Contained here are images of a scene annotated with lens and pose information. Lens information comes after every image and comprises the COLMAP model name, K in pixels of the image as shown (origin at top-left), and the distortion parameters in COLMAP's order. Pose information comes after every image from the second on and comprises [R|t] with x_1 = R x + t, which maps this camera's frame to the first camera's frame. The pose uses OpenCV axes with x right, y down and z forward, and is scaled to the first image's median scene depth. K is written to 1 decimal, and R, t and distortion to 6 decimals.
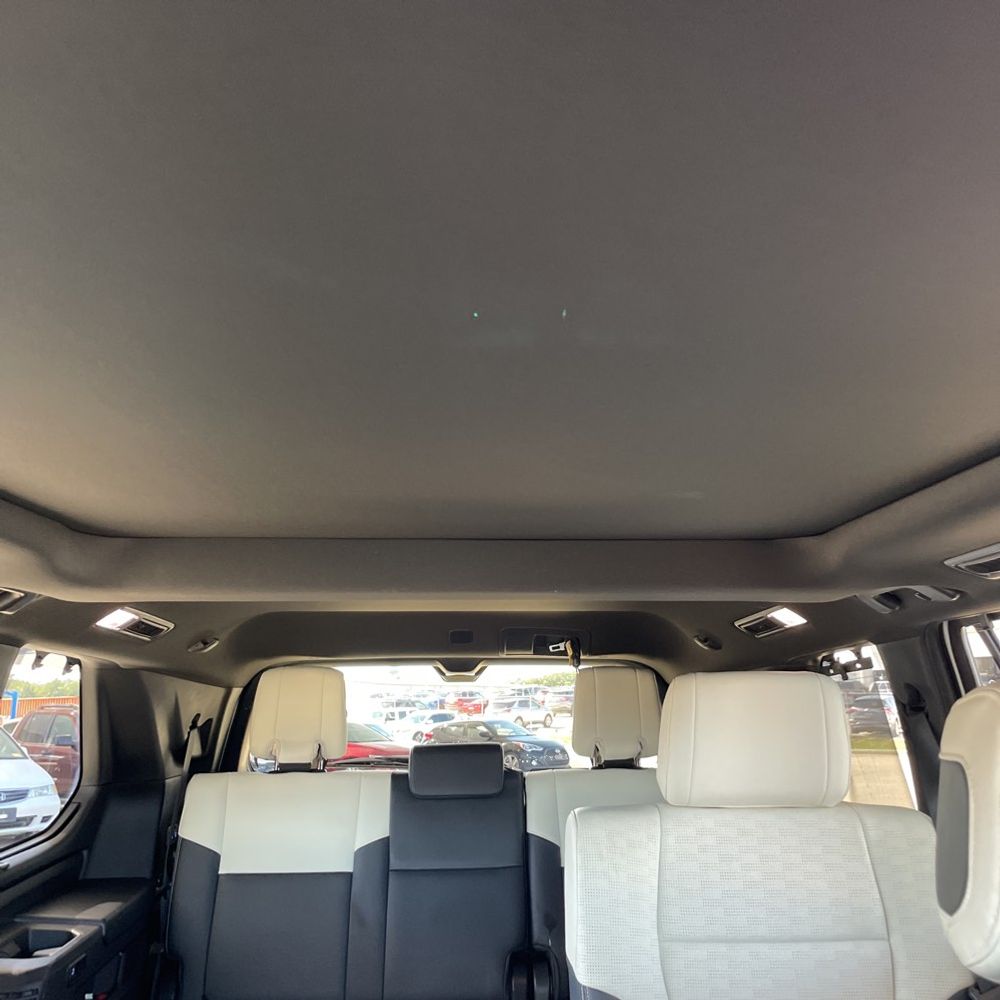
lens RADIAL K [[1008.9, 0, 500.0], [0, 1008.9, 500.0], [0, 0, 1]] dist [0.099205, -0.162015]
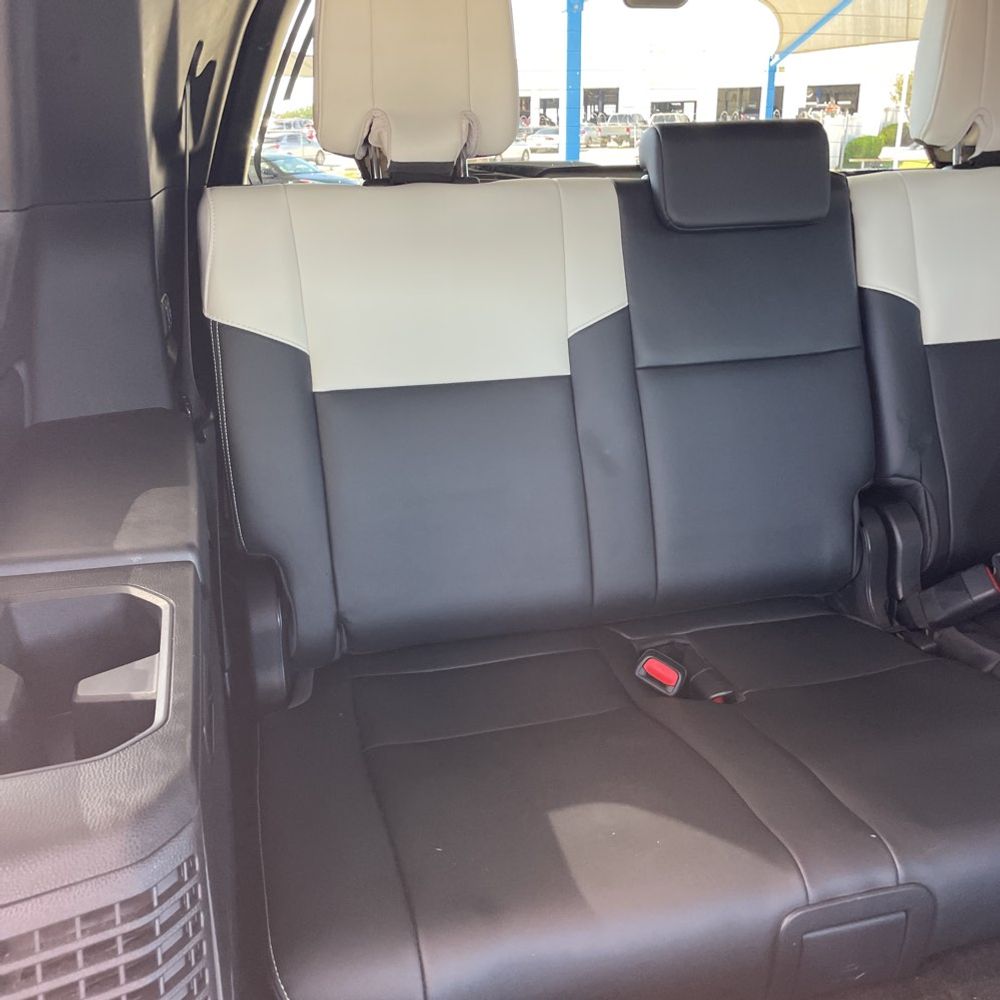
lens RADIAL K [[1008.9, 0, 500.0], [0, 1008.9, 500.0], [0, 0, 1]] dist [0.099205, -0.162015]
pose [[0.972832, -0.082004, 0.216501, -0.292225], [-0.039979, 0.861608, 0.505997, 0.158820], [-0.228033, -0.500905, 0.834922, 0.540441]]
